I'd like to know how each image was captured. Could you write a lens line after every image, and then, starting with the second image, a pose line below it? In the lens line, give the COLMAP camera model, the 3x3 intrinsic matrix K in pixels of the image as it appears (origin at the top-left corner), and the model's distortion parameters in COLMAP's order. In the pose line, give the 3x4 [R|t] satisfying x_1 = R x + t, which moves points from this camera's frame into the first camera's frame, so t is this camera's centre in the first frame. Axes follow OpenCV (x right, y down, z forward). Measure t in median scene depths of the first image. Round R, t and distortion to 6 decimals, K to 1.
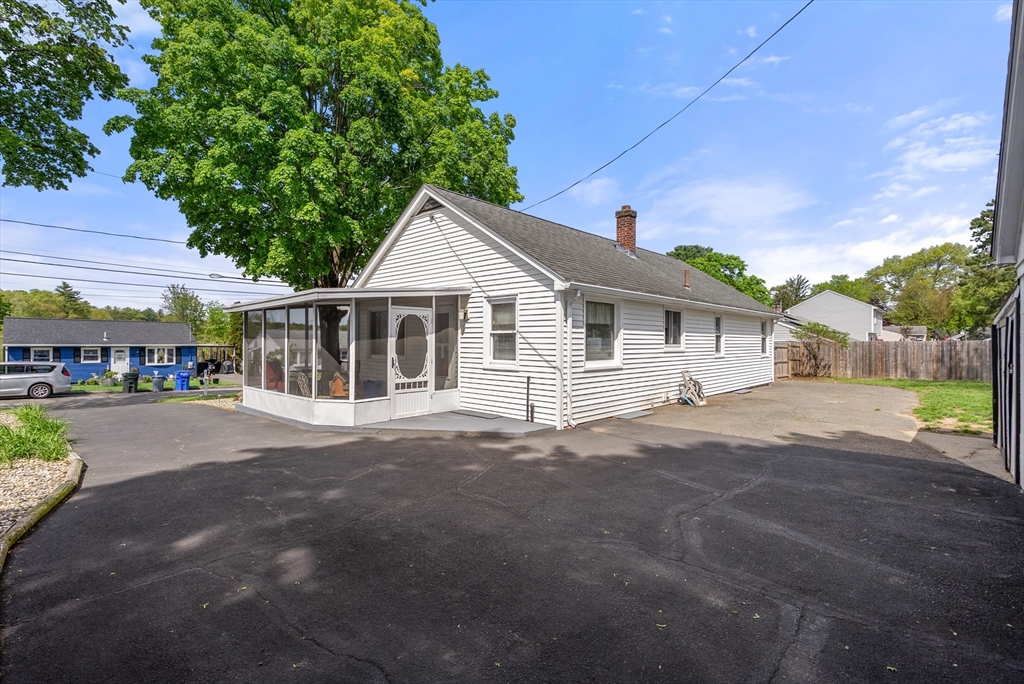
lens RADIAL K [[469.2, 0, 519.6], [0, 469.2, 337.6], [0, 0, 1]] dist [-0.006319, 0.002016]
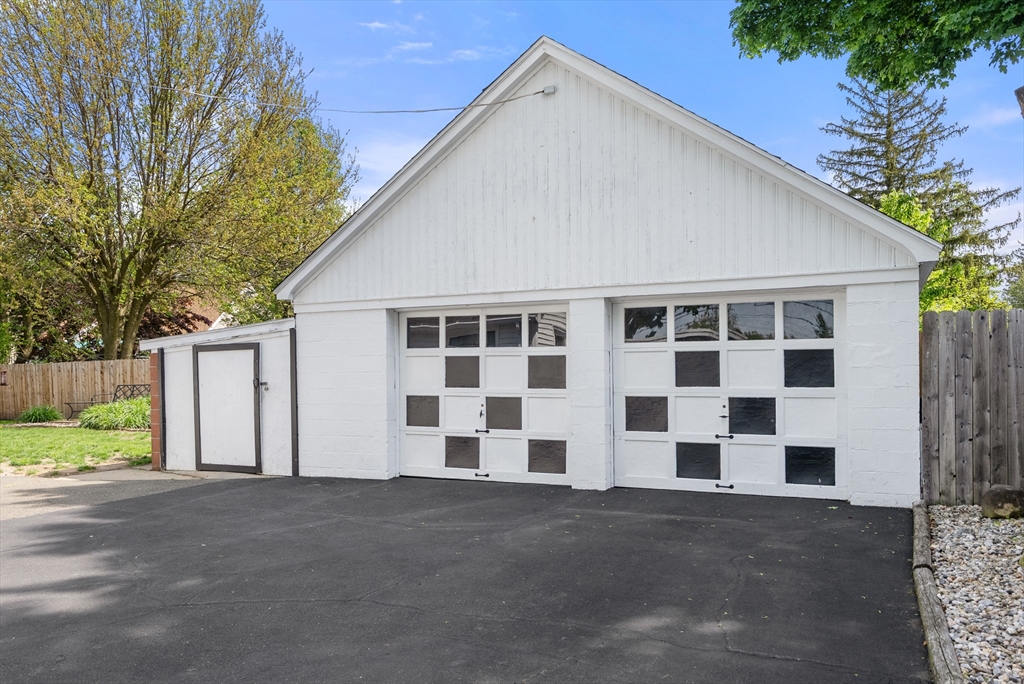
lens RADIAL K [[792.6, 0, 500.7], [0, 792.6, 365.1], [0, 0, 1]] dist [0.019476, -0.019099]
pose [[-0.290206, 0.005254, 0.956950, -0.674721], [0.003115, 0.999985, -0.004545, 0.014122], [-0.956959, 0.001662, -0.290218, 0.642341]]
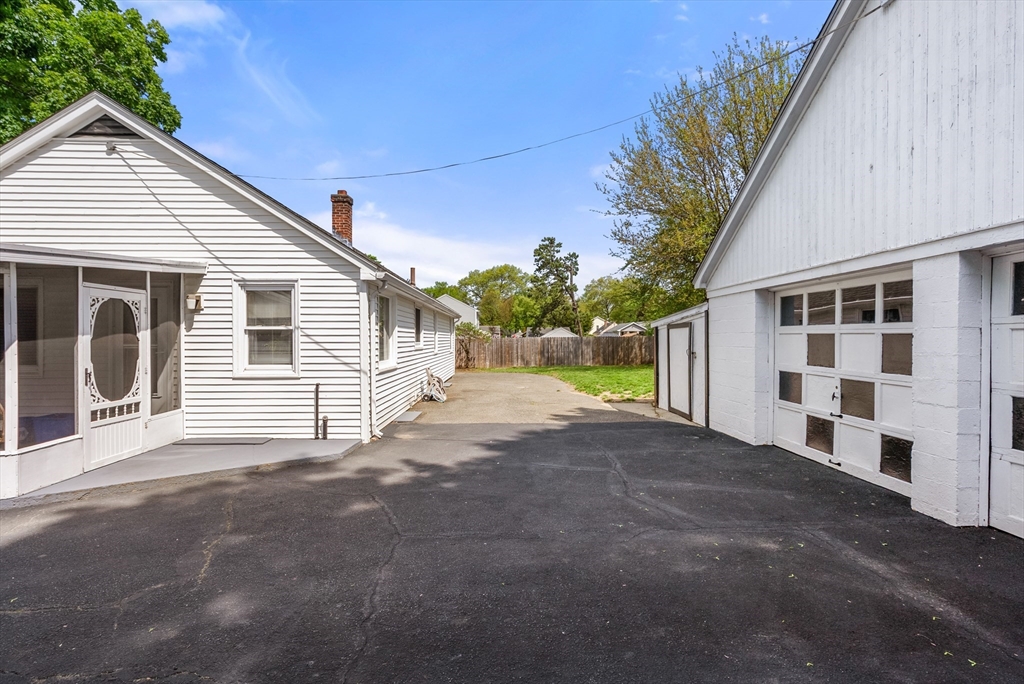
lens RADIAL K [[469.2, 0, 518.6], [0, 469.2, 342.0], [0, 0, 1]] dist [-0.006319, 0.002016]
pose [[0.710685, -0.009861, 0.703441, -0.305726], [-0.001824, 0.999873, 0.015859, -0.002379], [-0.703508, -0.012554, 0.710577, 0.188318]]
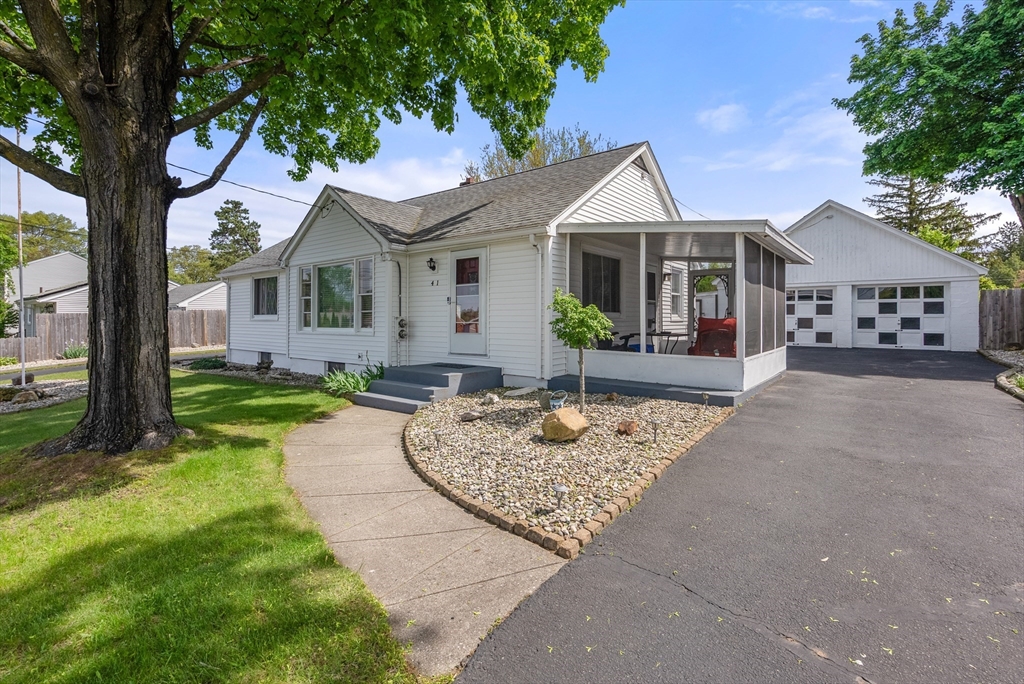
lens RADIAL K [[469.2, 0, 509.9], [0, 469.2, 316.3], [0, 0, 1]] dist [-0.006319, 0.002016]
pose [[-0.072164, 0.003041, 0.997388, -1.488993], [-0.007907, 0.999962, -0.003621, 0.065370], [-0.997361, -0.008147, -0.072137, 1.711809]]
